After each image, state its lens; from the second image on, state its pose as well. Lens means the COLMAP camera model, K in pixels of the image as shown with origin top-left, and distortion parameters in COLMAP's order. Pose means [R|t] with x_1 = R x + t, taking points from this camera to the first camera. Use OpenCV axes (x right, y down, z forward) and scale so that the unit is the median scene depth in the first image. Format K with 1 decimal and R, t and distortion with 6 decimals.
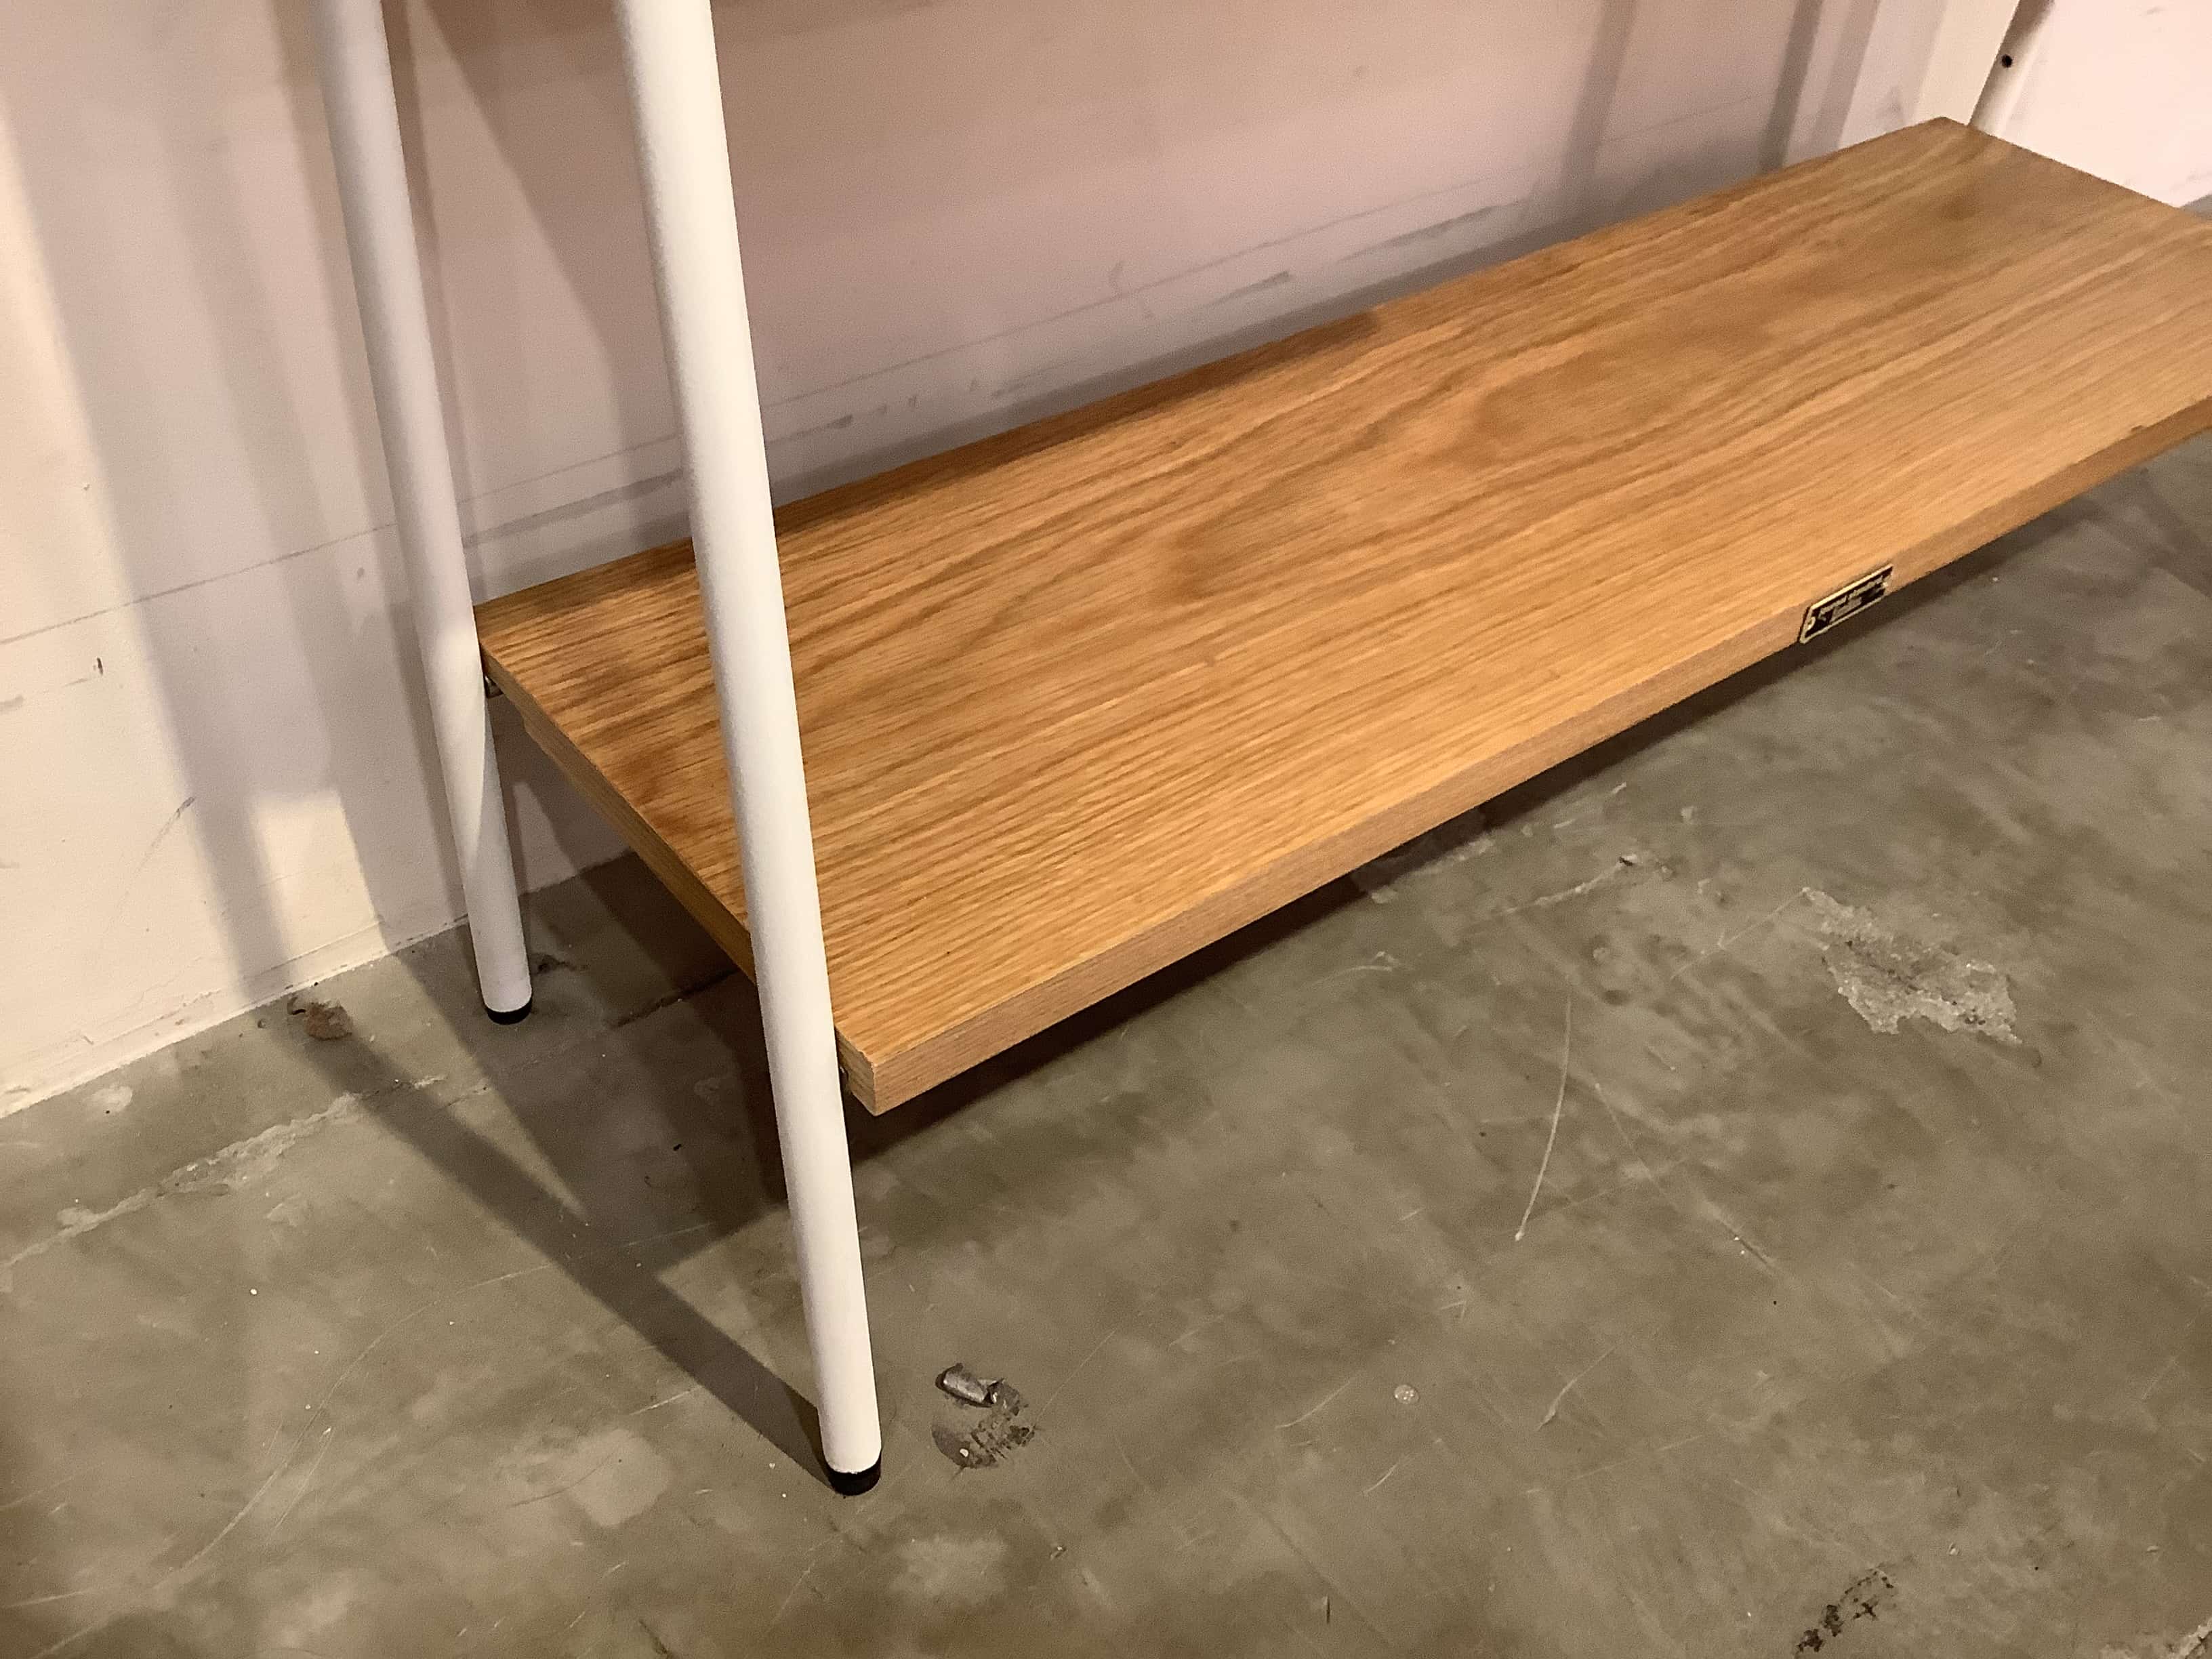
lens RADIAL K [[2023.1, 0, 1120.4], [0, 2023.1, 827.9], [0, 0, 1]] dist [0.109323, -0.267091]
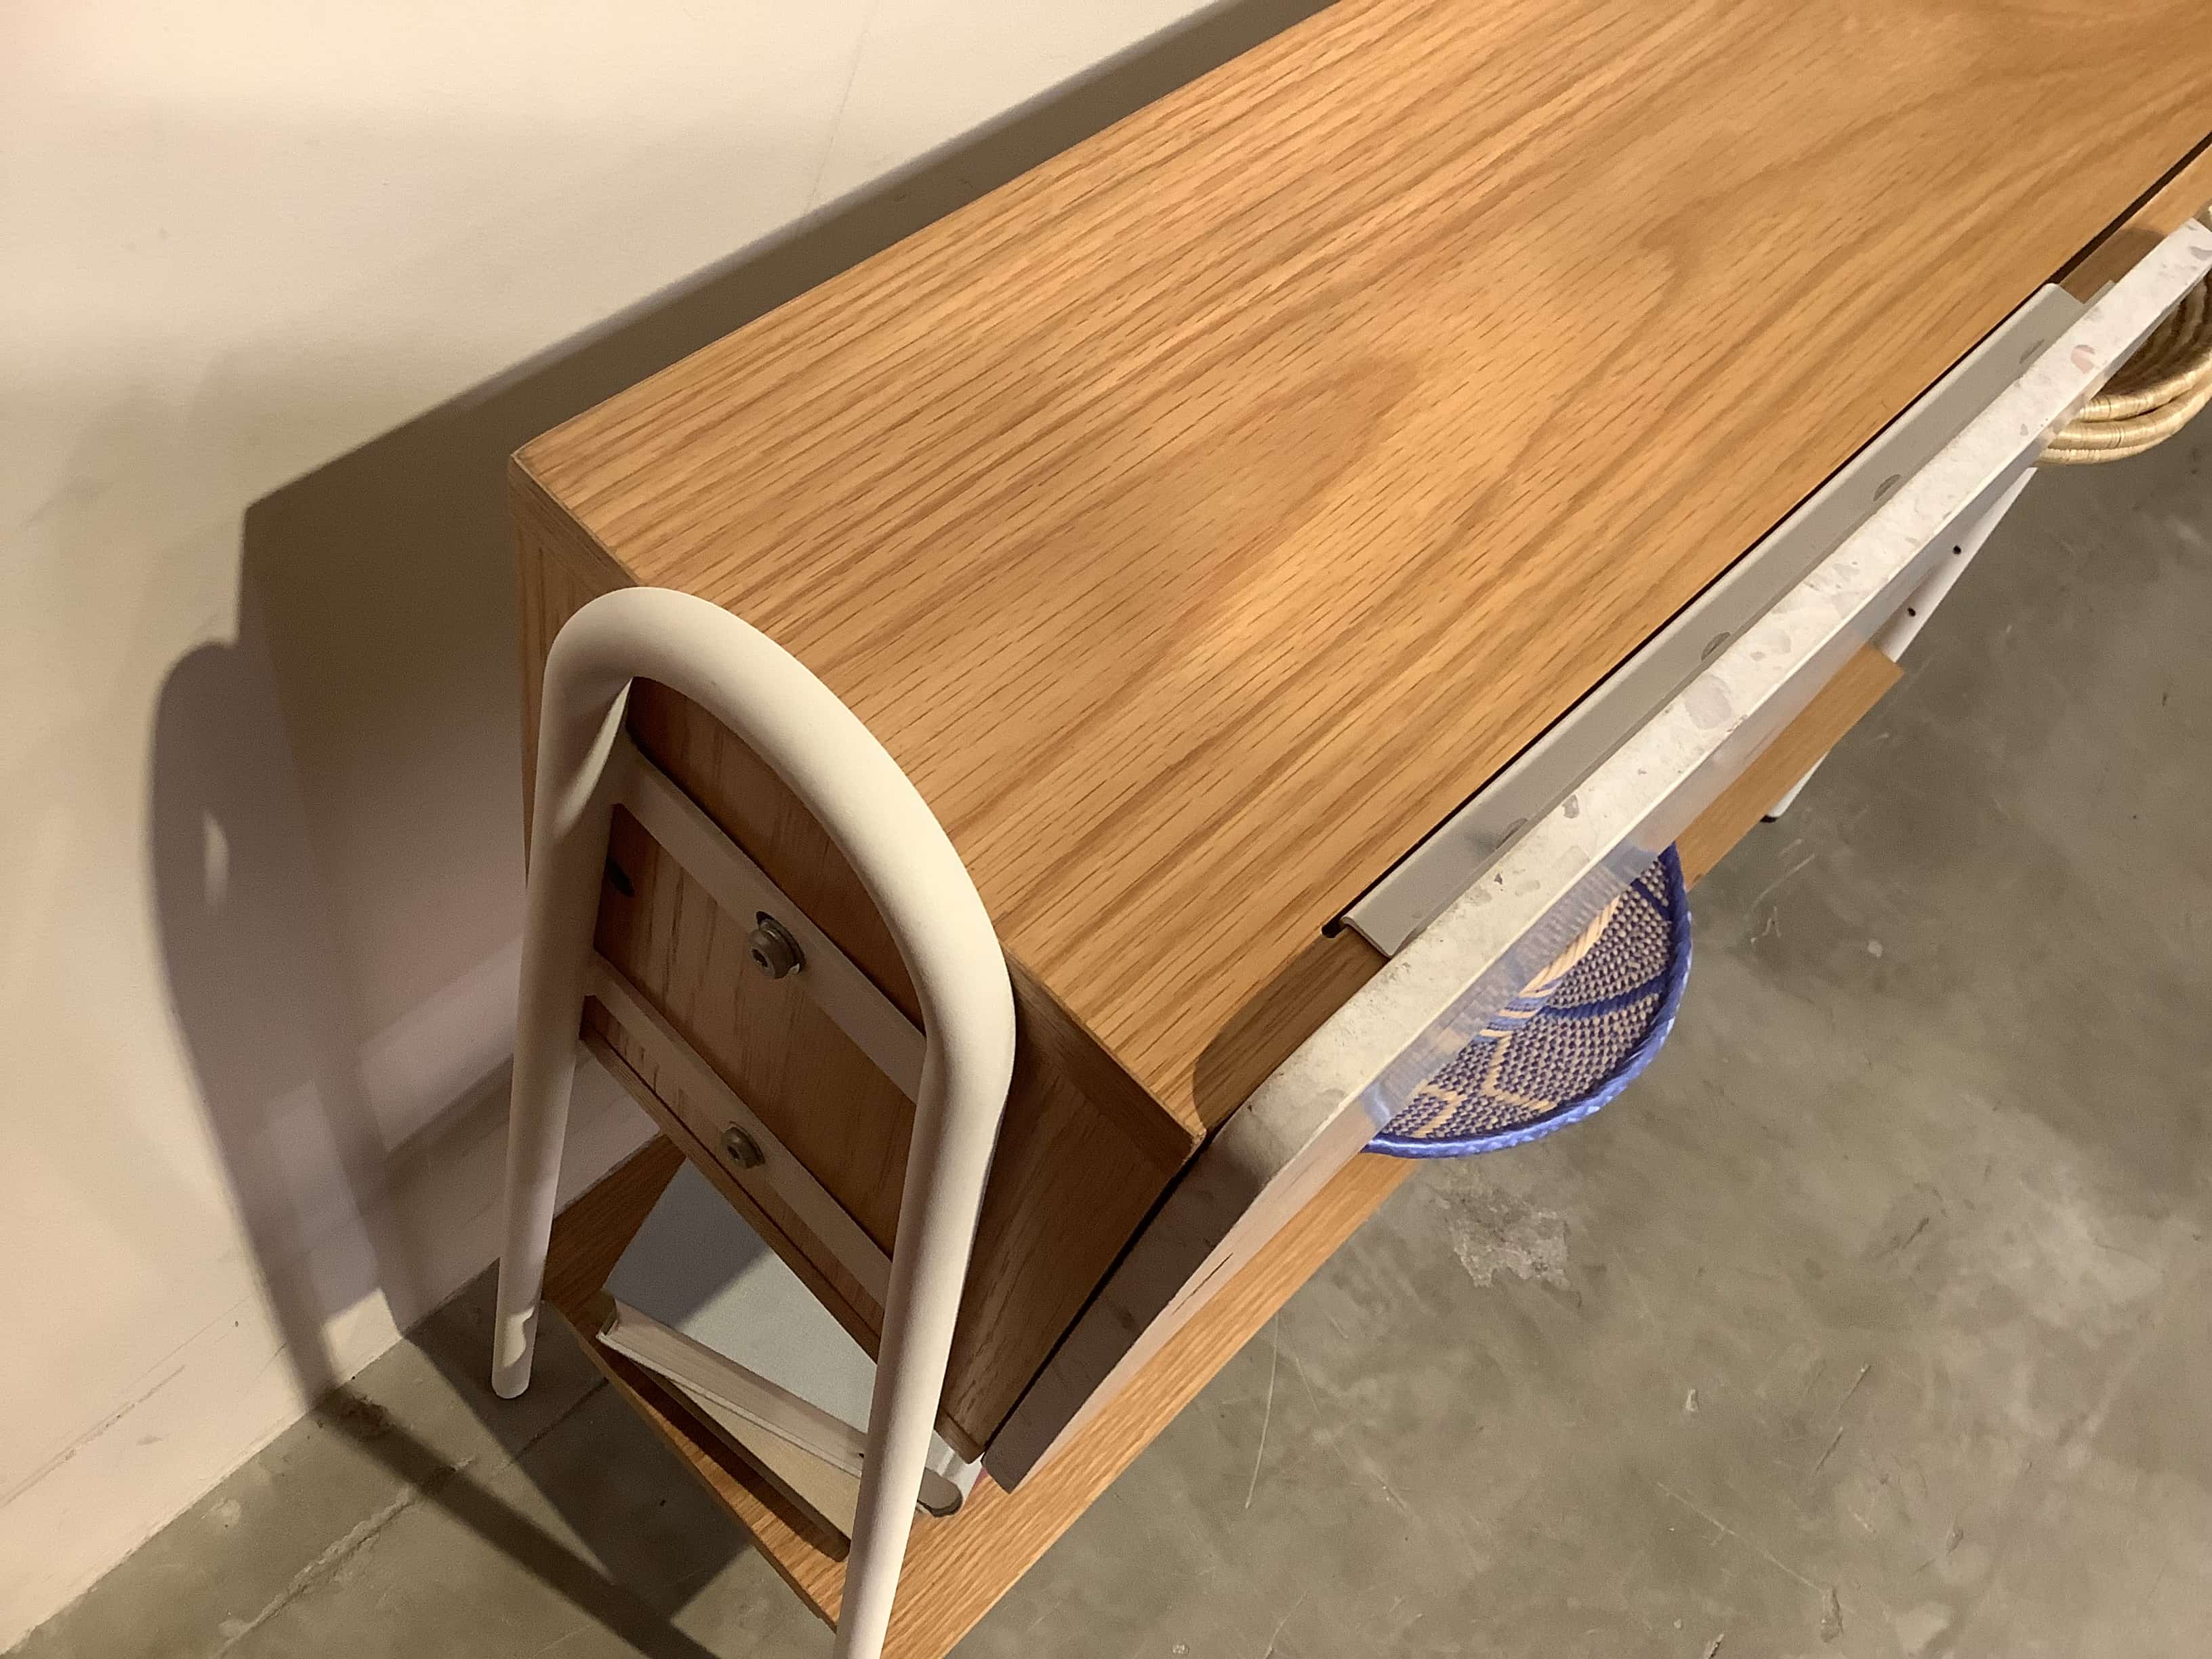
lens RADIAL K [[2023.1, 0, 1120.4], [0, 2023.1, 827.9], [0, 0, 1]] dist [0.109323, -0.267091]
pose [[0.976097, -0.033310, 0.214767, -0.180977], [-0.041787, 0.940983, 0.335863, -0.688584], [-0.213280, -0.336810, 0.917099, -0.169361]]
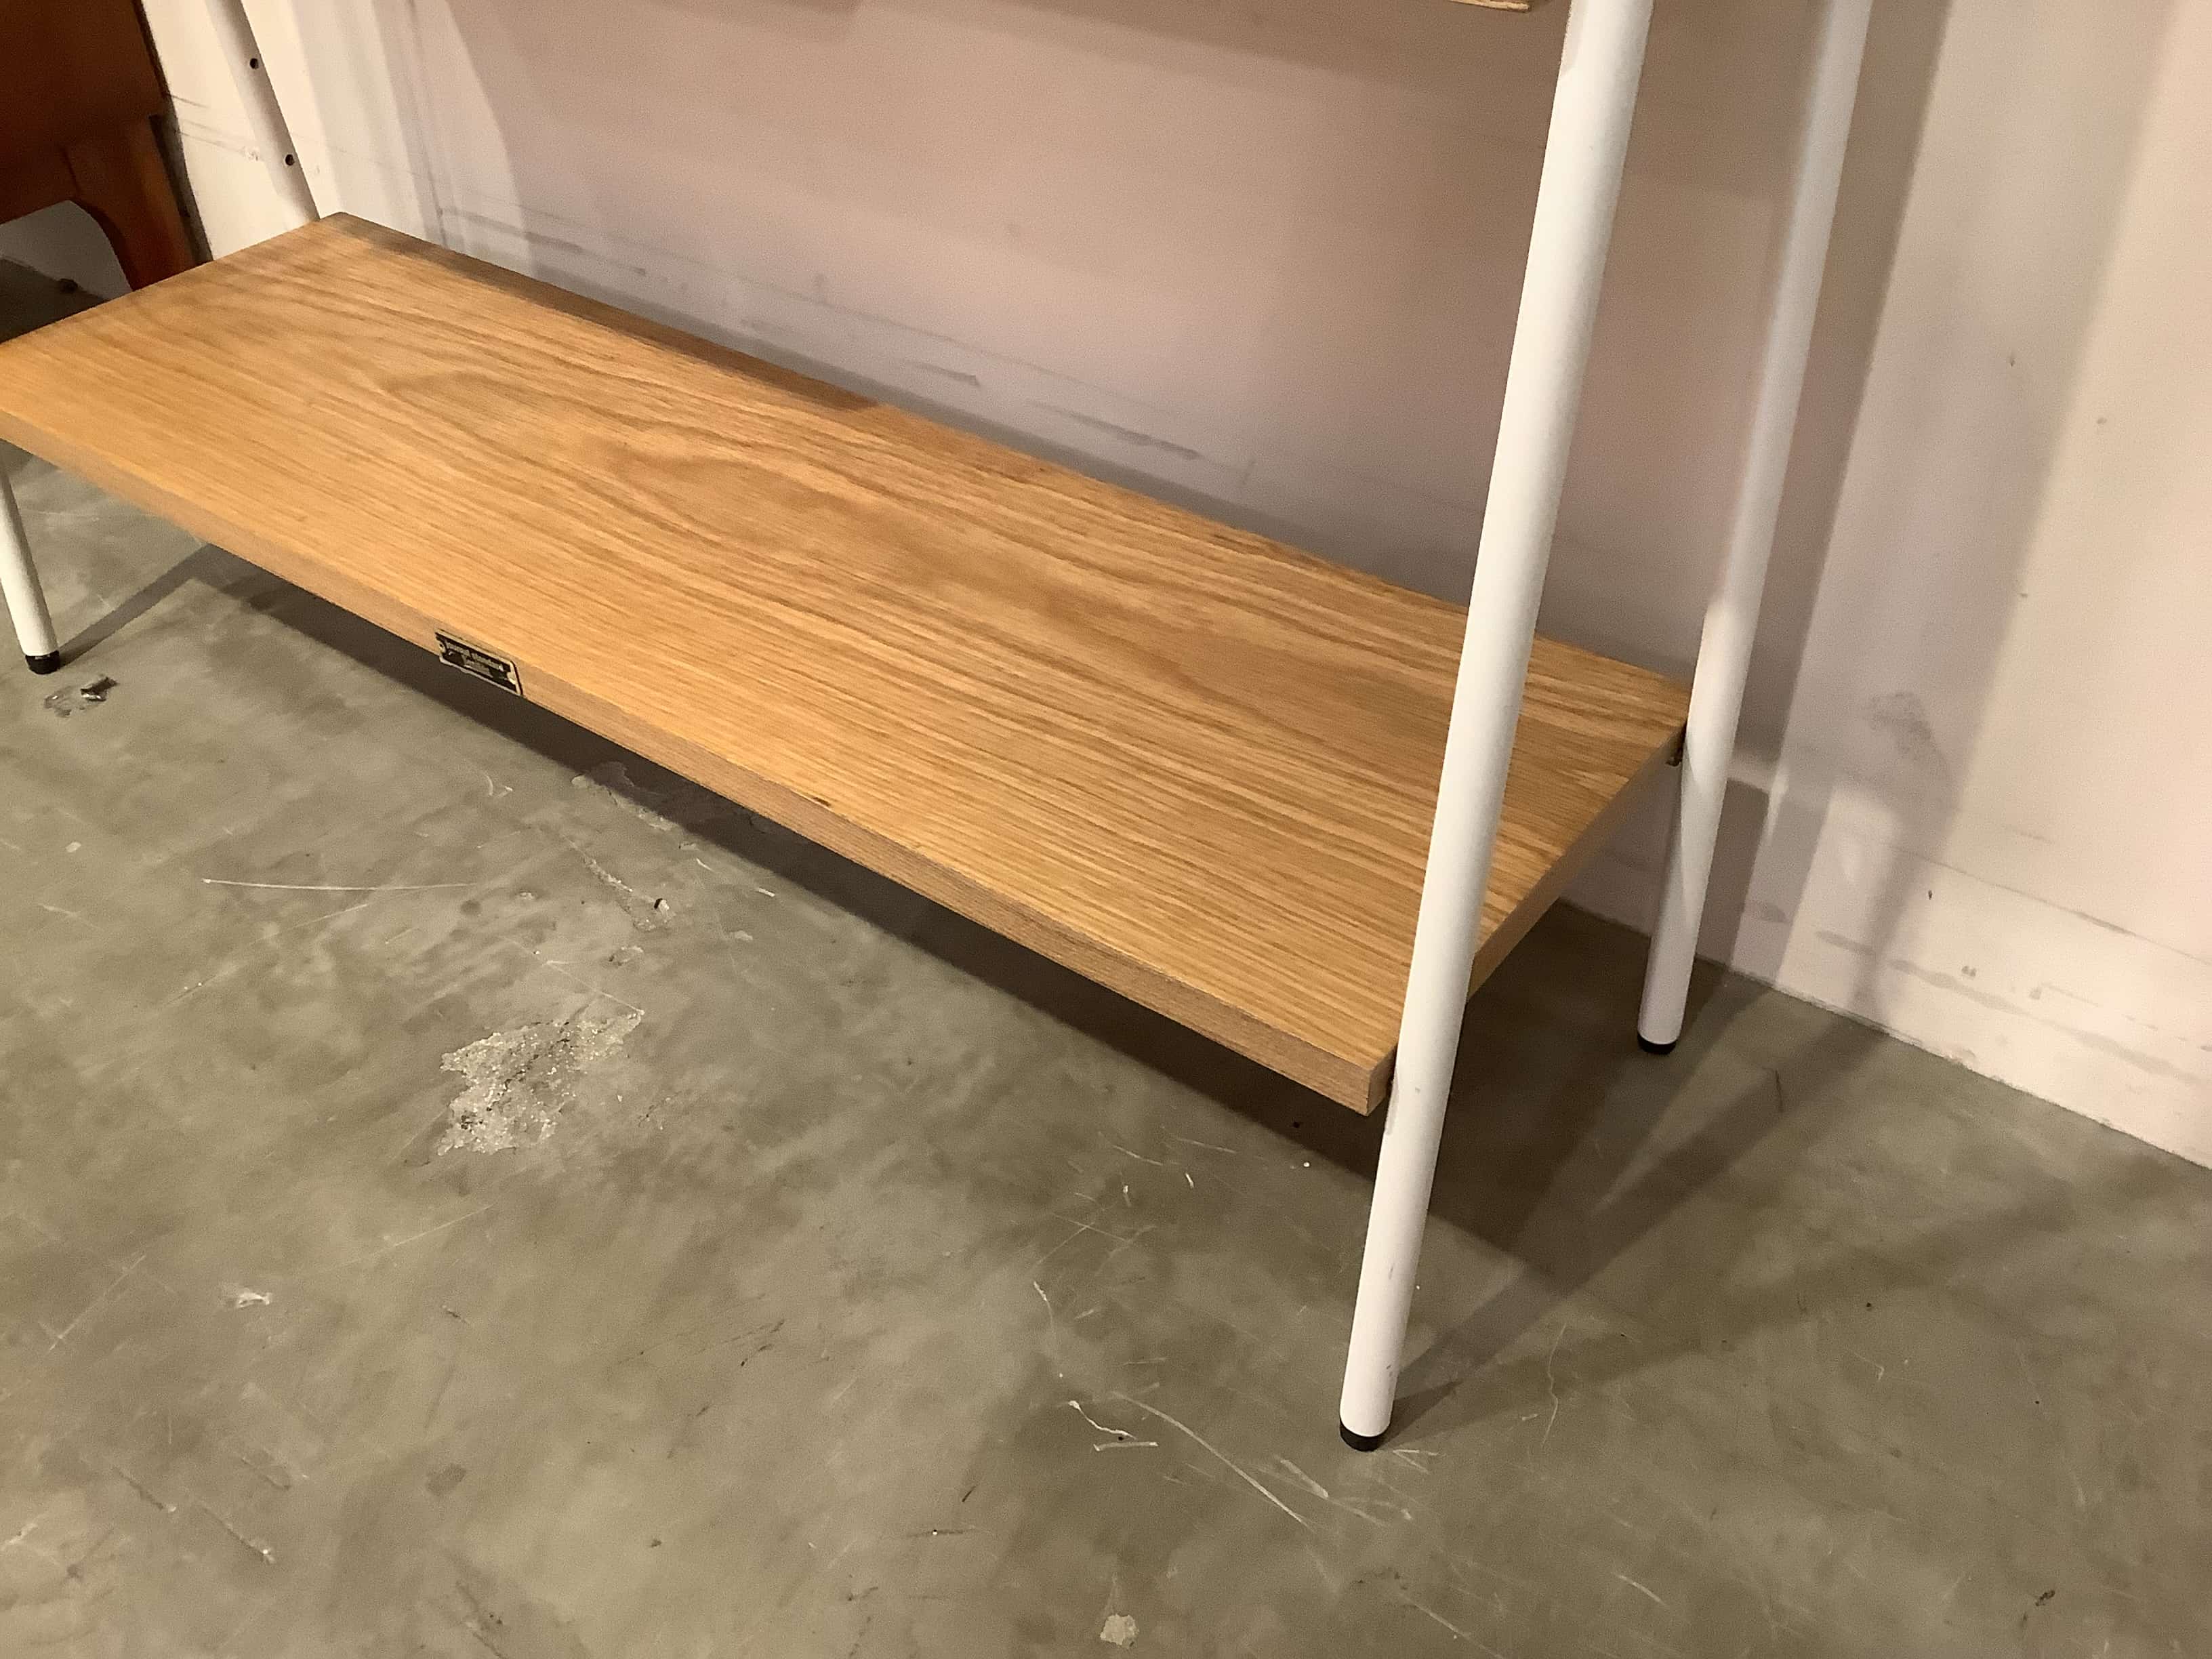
lens RADIAL K [[2010.2, 0, 1134.6], [0, 2010.2, 862.9], [0, 0, 1]] dist [0.107694, -0.252690]
pose [[0.267138, 0.568869, -0.777834, 1.264920], [-0.601365, 0.729122, 0.326712, -0.560196], [0.752992, 0.380485, 0.536874, 0.656188]]
